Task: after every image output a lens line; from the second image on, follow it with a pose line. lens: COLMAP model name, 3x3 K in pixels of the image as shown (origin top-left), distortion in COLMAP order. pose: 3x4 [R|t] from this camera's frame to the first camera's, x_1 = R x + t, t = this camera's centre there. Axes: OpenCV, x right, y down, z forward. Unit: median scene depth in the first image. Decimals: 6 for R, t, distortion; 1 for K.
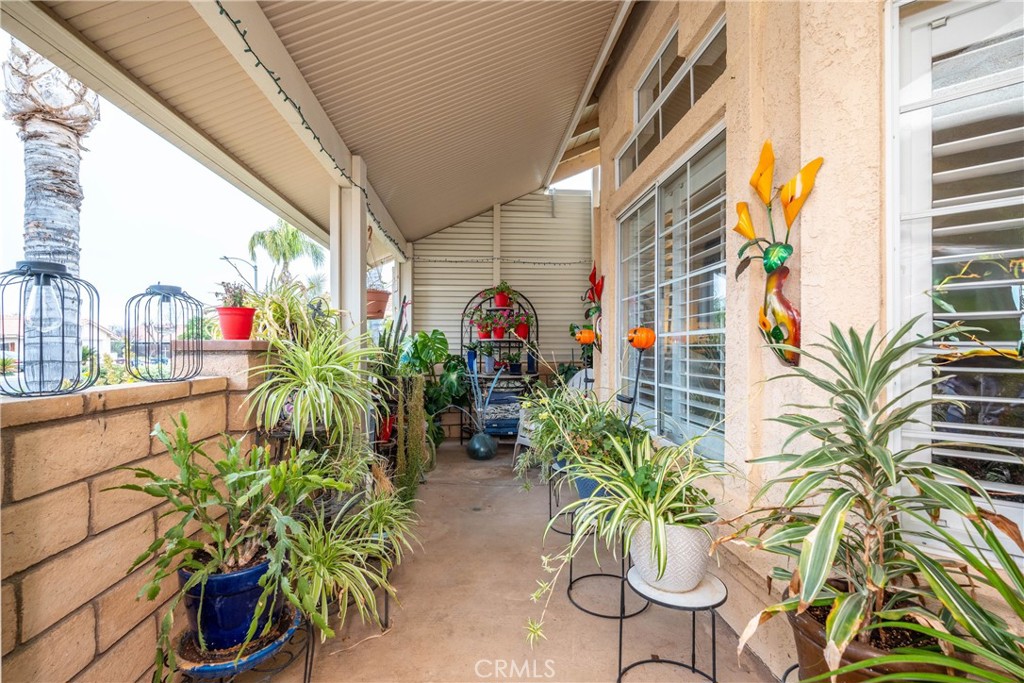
lens RADIAL K [[462.5, 0, 512.2], [0, 462.5, 345.9], [0, 0, 1]] dist [-0.009408, 0.001120]
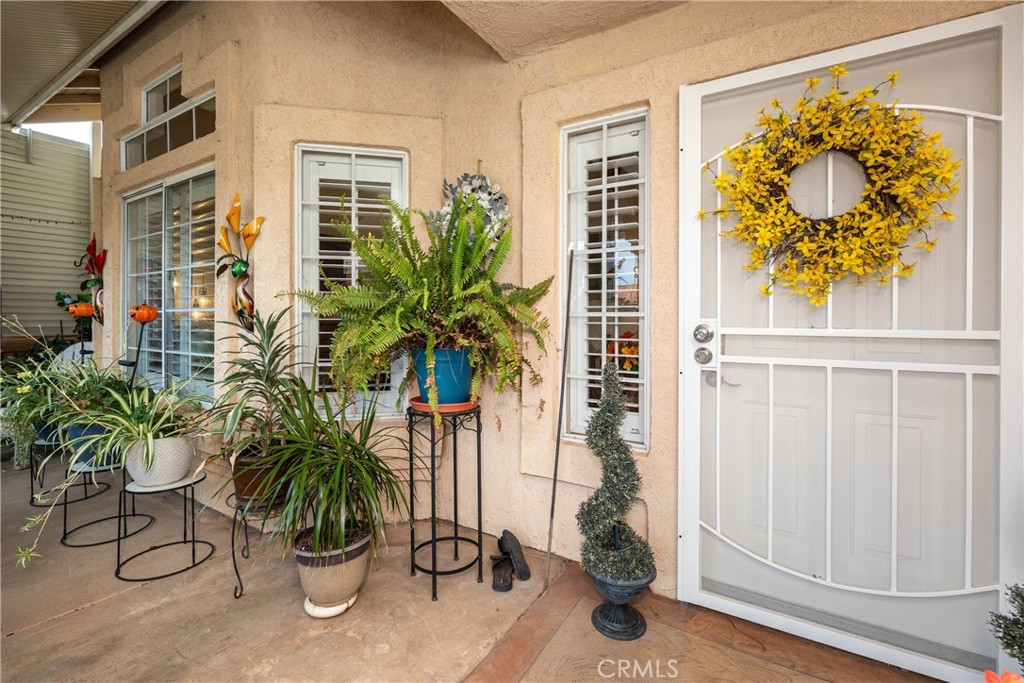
lens RADIAL K [[462.5, 0, 536.8], [0, 462.5, 321.6], [0, 0, 1]] dist [-0.009408, 0.001120]
pose [[0.588991, -0.001802, 0.808138, -0.074783], [-0.008056, 0.999935, 0.008101, -0.010349], [-0.808099, -0.011281, 0.588938, -0.447441]]
